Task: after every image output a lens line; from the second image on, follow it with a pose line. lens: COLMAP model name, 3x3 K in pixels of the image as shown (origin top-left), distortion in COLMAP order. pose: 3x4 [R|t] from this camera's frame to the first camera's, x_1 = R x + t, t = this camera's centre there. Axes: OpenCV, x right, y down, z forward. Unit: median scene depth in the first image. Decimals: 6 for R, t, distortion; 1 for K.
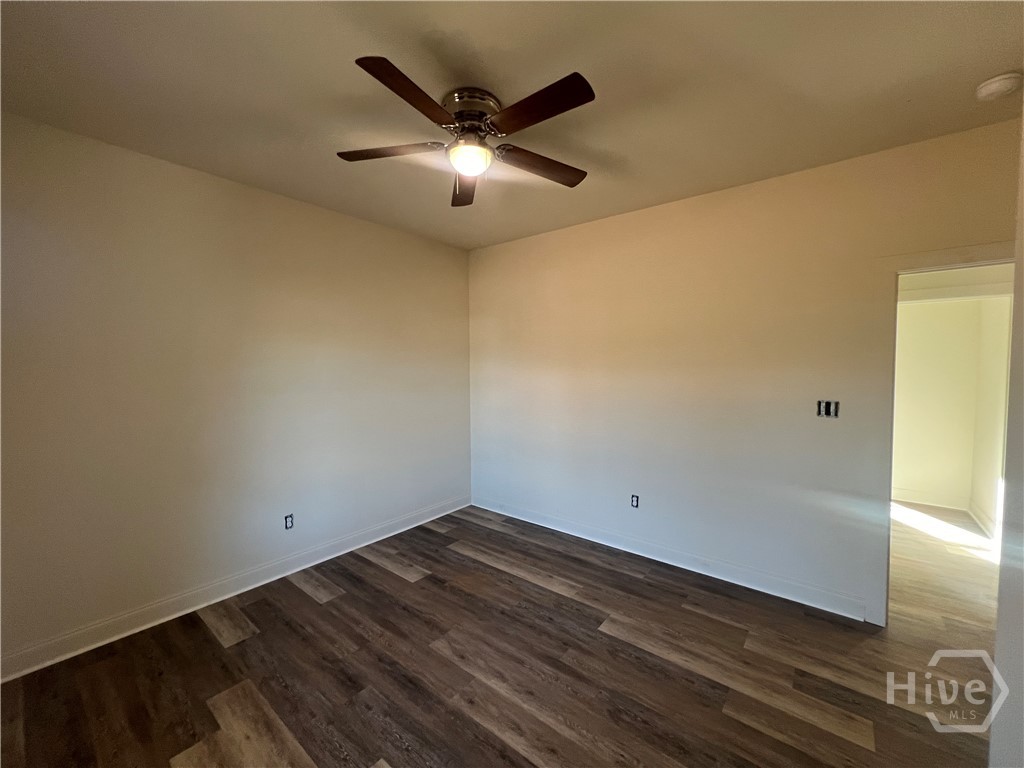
lens RADIAL K [[410.2, 0, 509.3], [0, 410.2, 383.4], [0, 0, 1]] dist [-0.004675, 0.000146]
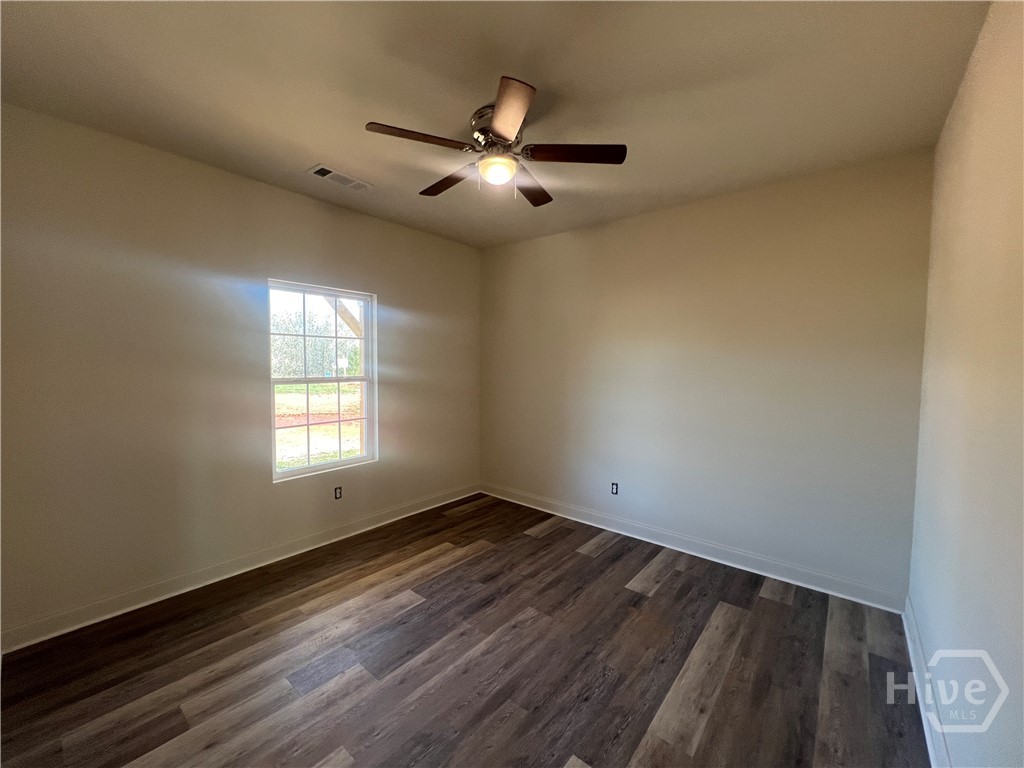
lens RADIAL K [[410.2, 0, 509.3], [0, 410.2, 383.4], [0, 0, 1]] dist [-0.004675, 0.000146]
pose [[-0.013347, 0.052793, -0.998516, 0.791602], [-0.057177, 0.996931, 0.053474, -0.024172], [0.998275, 0.057806, -0.010287, 0.817209]]
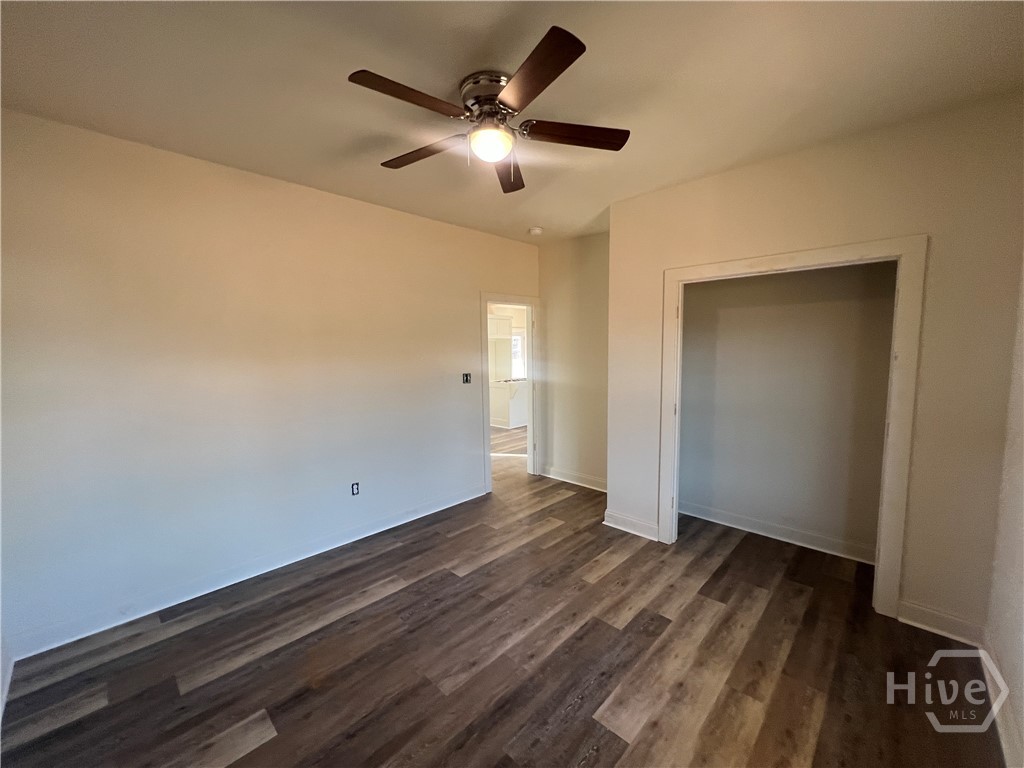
lens RADIAL K [[410.2, 0, 509.3], [0, 410.2, 383.4], [0, 0, 1]] dist [-0.004675, 0.000146]
pose [[0.088336, -0.086435, 0.992334, -0.843093], [0.057588, 0.995005, 0.081541, -0.042247], [-0.994425, 0.049944, 0.092872, 0.678625]]
